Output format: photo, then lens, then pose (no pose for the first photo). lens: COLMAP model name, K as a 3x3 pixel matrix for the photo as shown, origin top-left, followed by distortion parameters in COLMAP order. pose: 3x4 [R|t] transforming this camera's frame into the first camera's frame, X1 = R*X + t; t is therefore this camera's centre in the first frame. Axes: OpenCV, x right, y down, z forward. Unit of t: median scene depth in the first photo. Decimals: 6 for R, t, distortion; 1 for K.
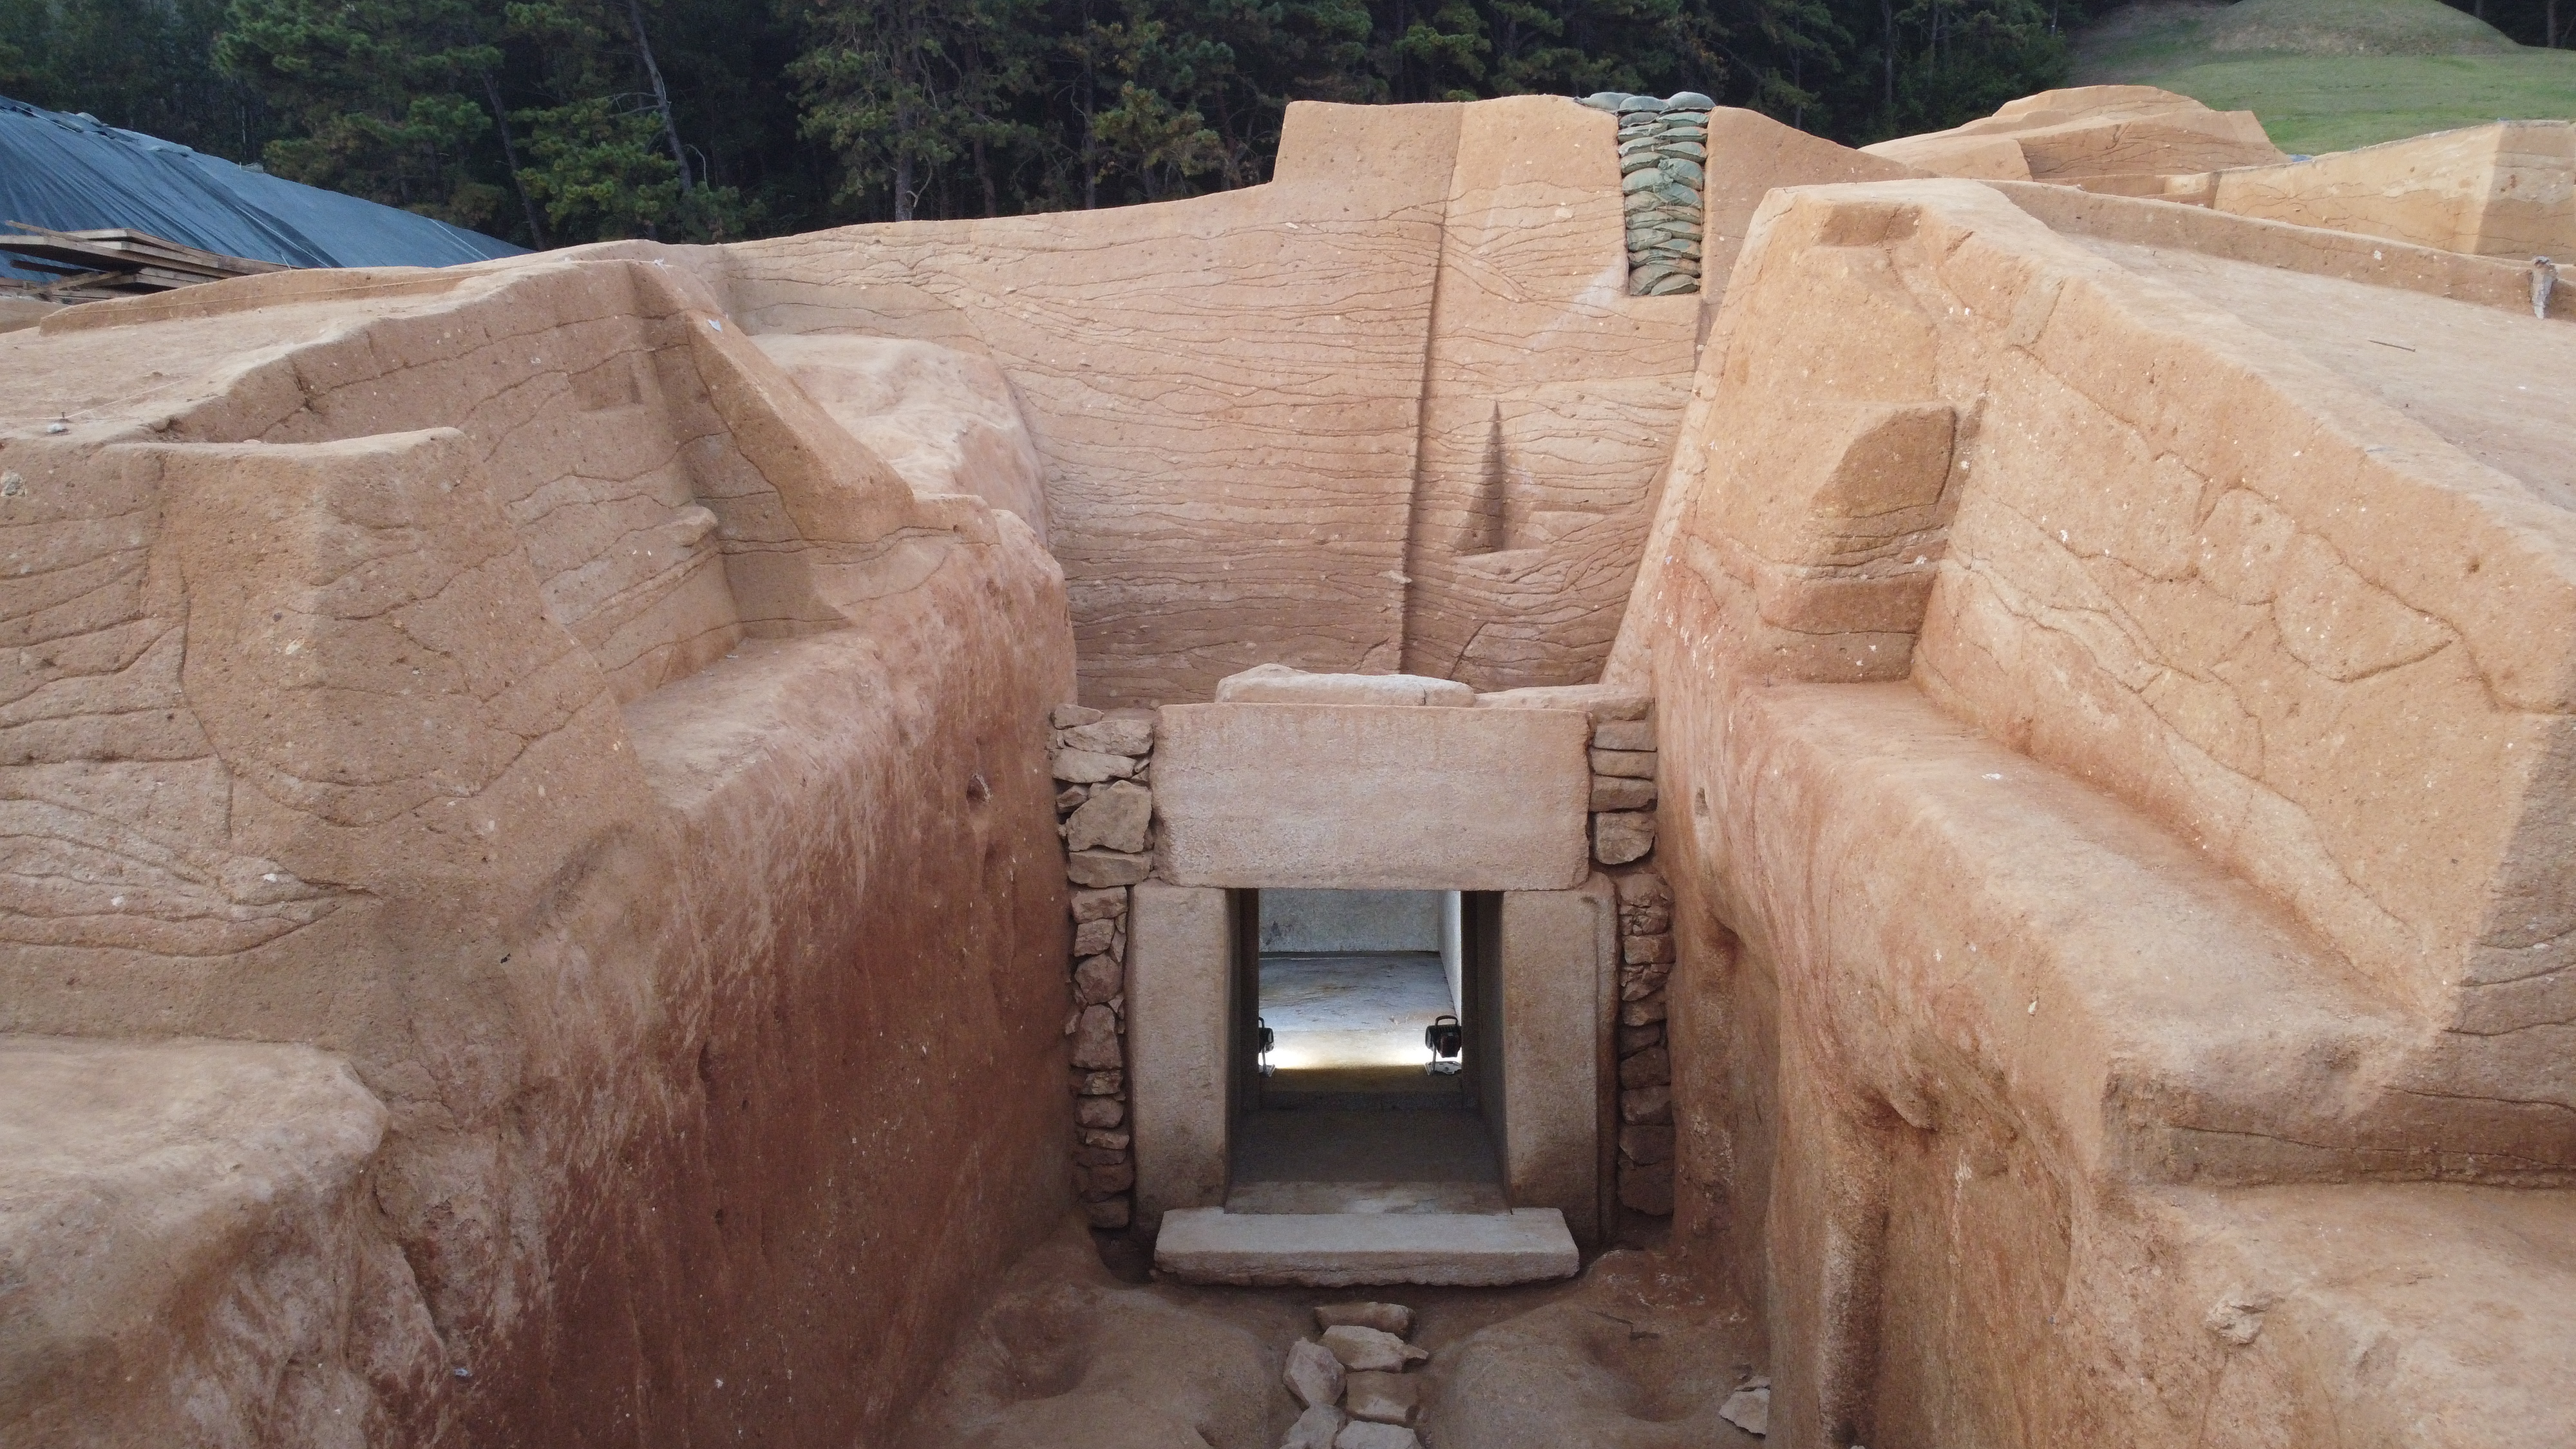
lens RADIAL K [[1910.7, 0, 1279.3], [0, 1910.7, 736.6], [0, 0, 1]] dist [0.004395, 0.000556]
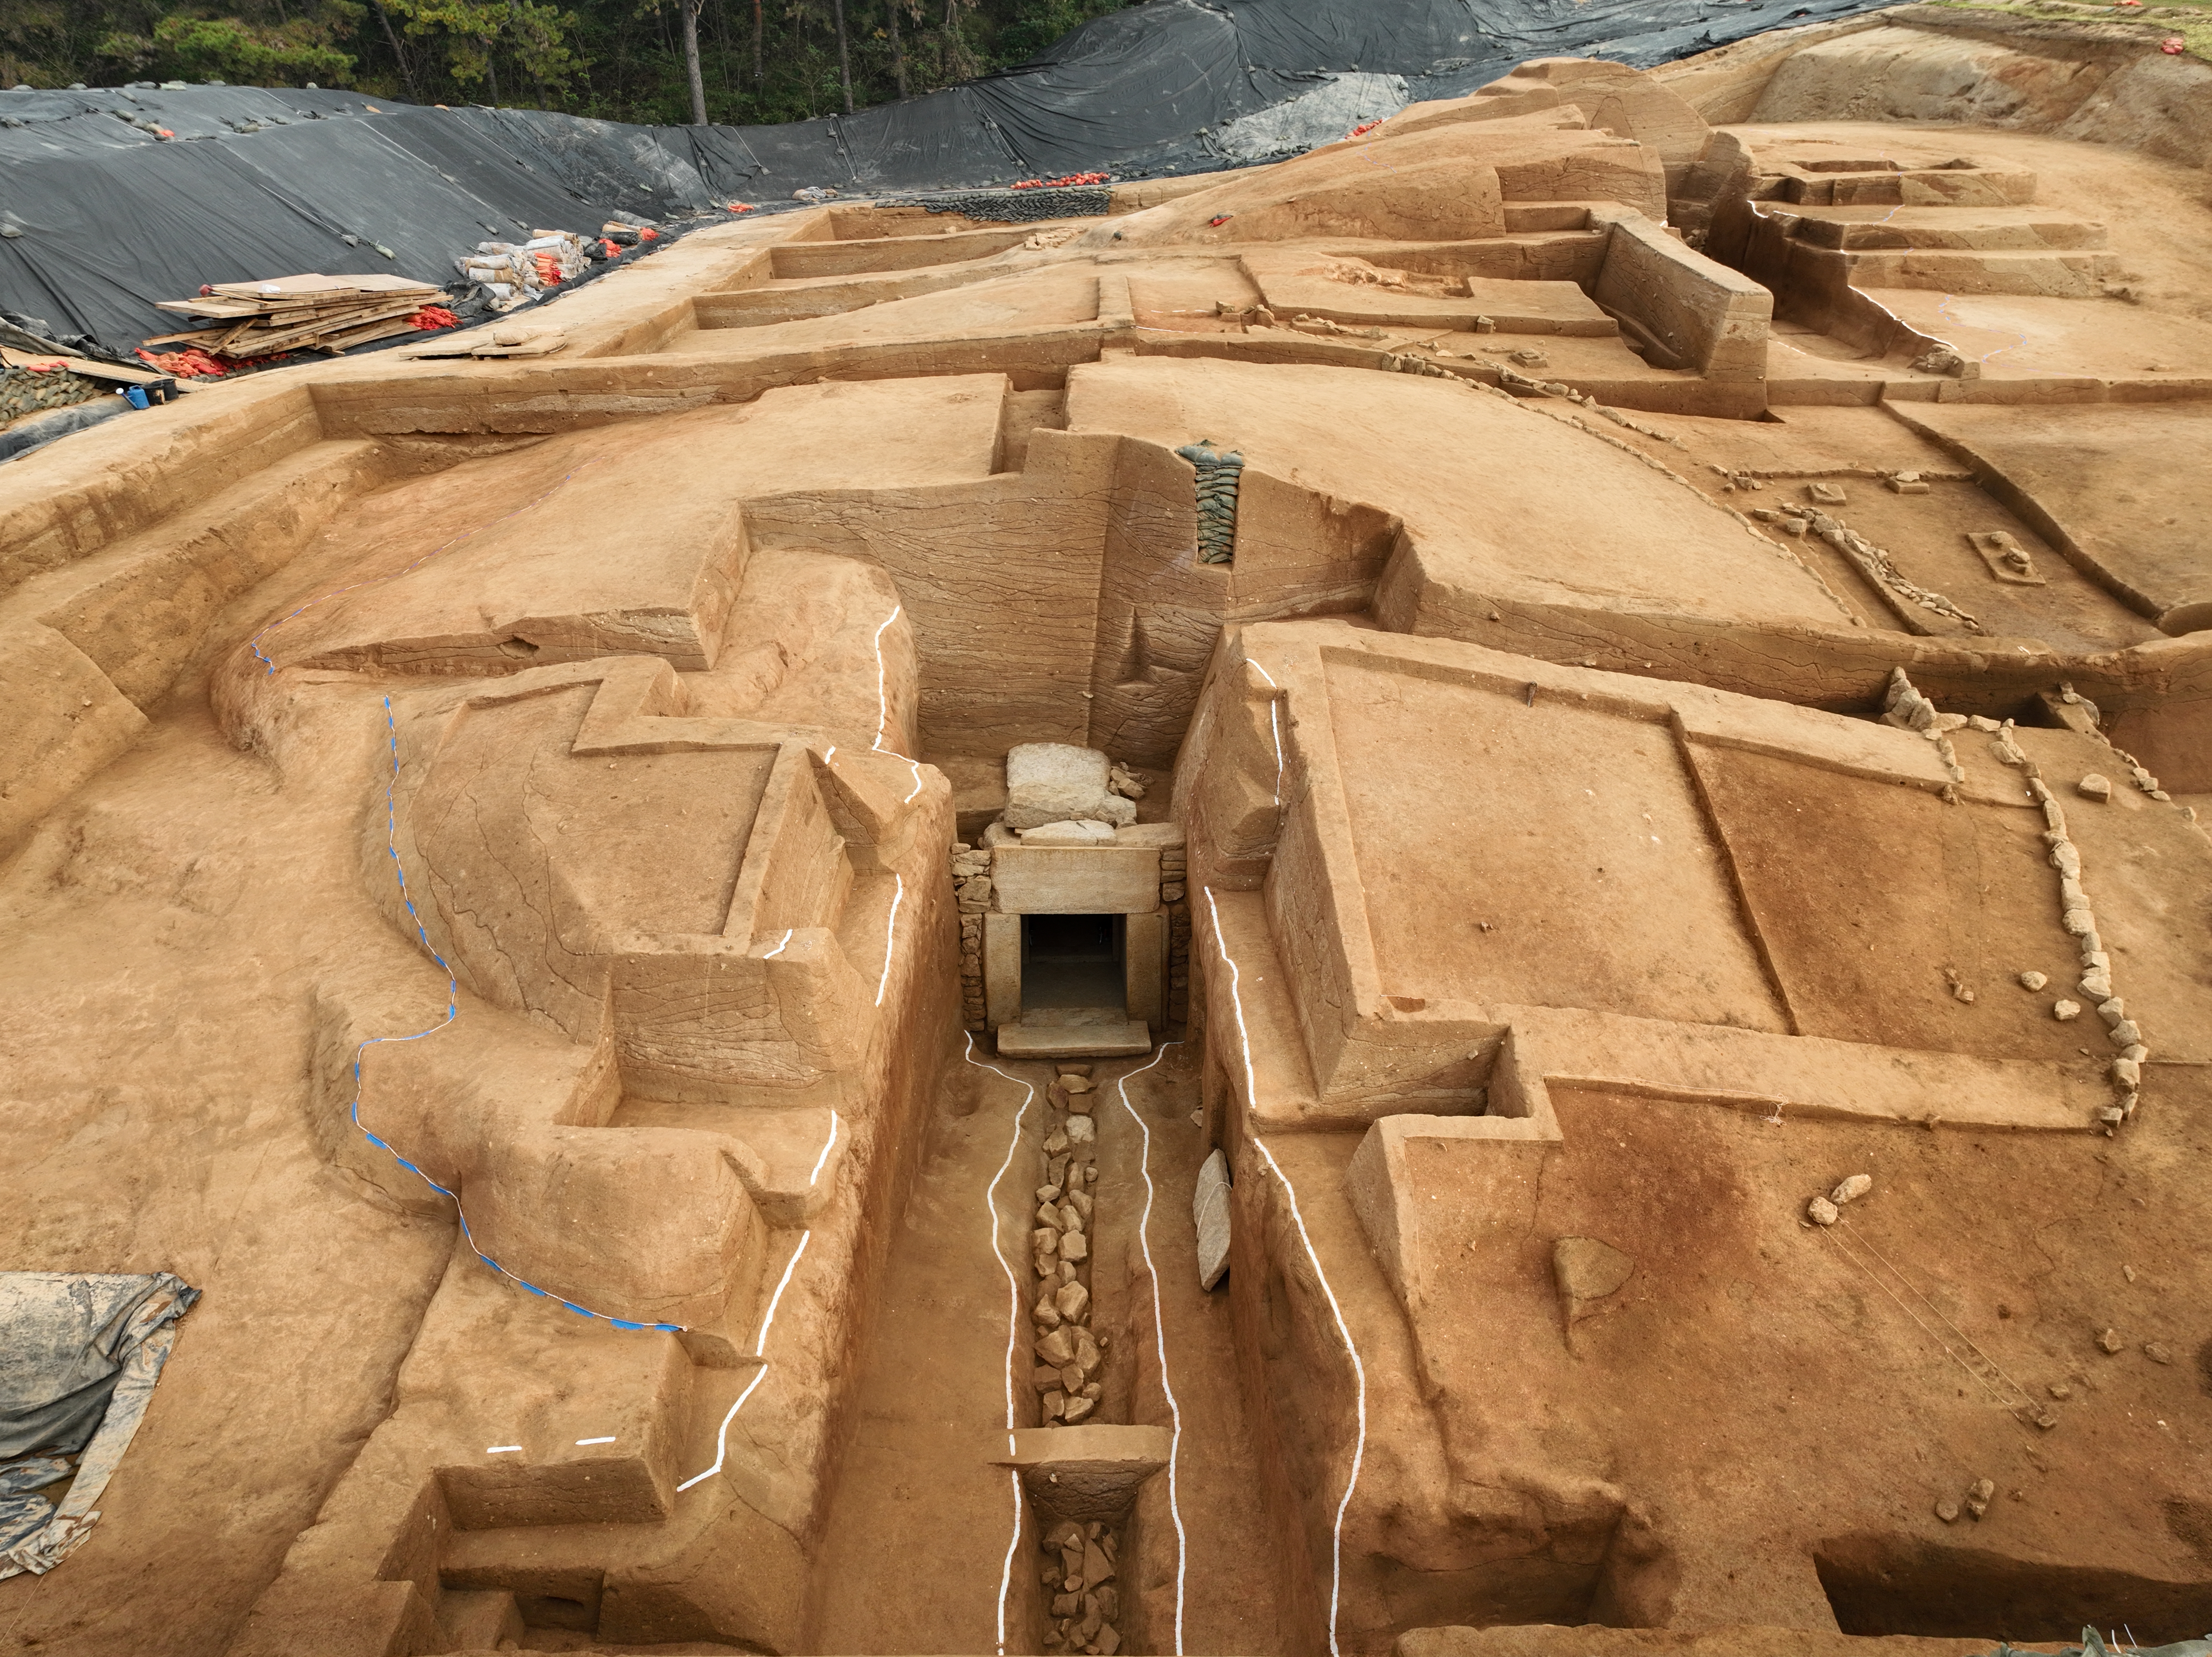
lens RADIAL K [[1521.7, 0, 1083.0], [0, 1521.7, 821.1], [0, 0, 1]] dist [0.018157, -0.000842]
pose [[0.998106, -0.015435, 0.059557, -0.064392], [-0.004077, 0.949302, 0.314339, -0.688884], [-0.061390, -0.313986, 0.947441, -0.923454]]
